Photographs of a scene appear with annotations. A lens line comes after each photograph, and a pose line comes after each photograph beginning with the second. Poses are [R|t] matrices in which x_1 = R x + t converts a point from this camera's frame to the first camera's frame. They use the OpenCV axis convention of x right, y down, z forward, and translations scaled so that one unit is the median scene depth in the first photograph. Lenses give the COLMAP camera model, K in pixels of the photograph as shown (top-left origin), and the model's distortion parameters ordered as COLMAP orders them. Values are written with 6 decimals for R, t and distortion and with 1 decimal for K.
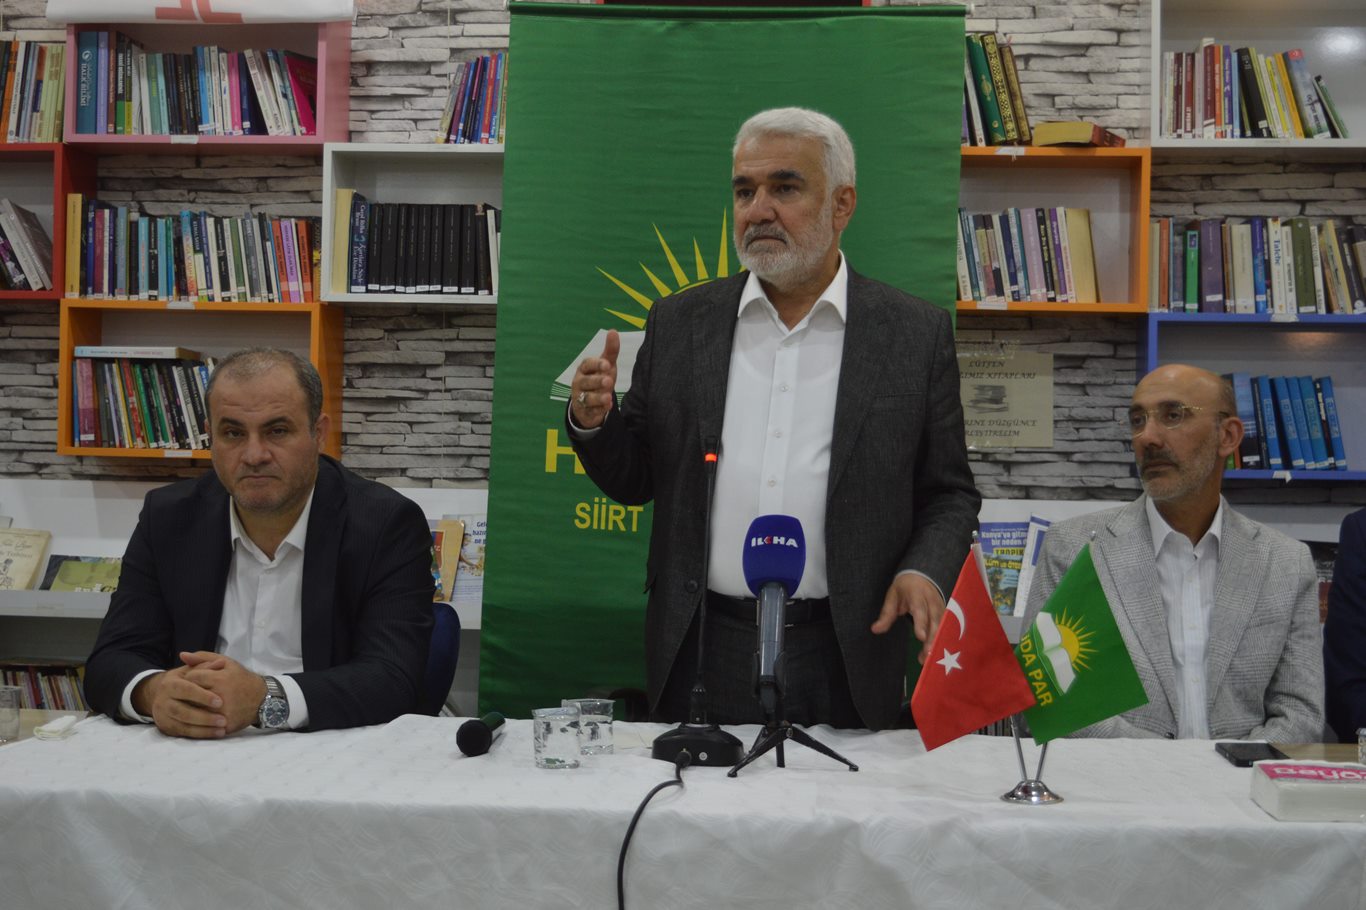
lens RADIAL K [[1956.8, 0, 696.8], [0, 1956.8, 450.0], [0, 0, 1]] dist [-0.034092, 0.026076]
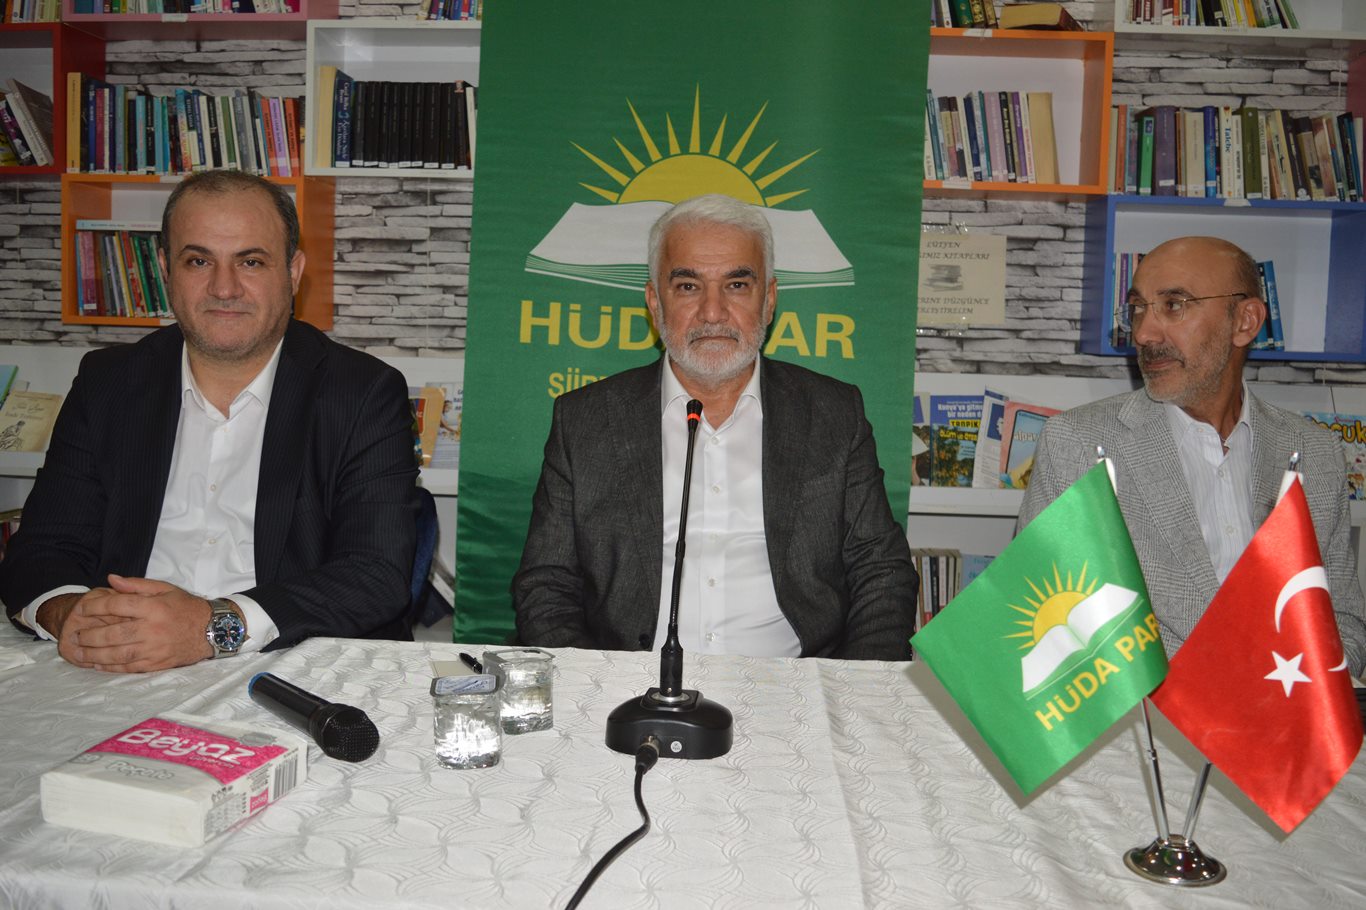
lens RADIAL K [[1233.7, 0, 703.9], [0, 1233.7, 439.5], [0, 0, 1]] dist [-0.079665, 0.006009]
pose [[0.999483, 0.008614, 0.030984, -0.000414], [-0.011263, 0.996201, 0.086357, 0.005012], [-0.030122, -0.086662, 0.995782, 0.337054]]
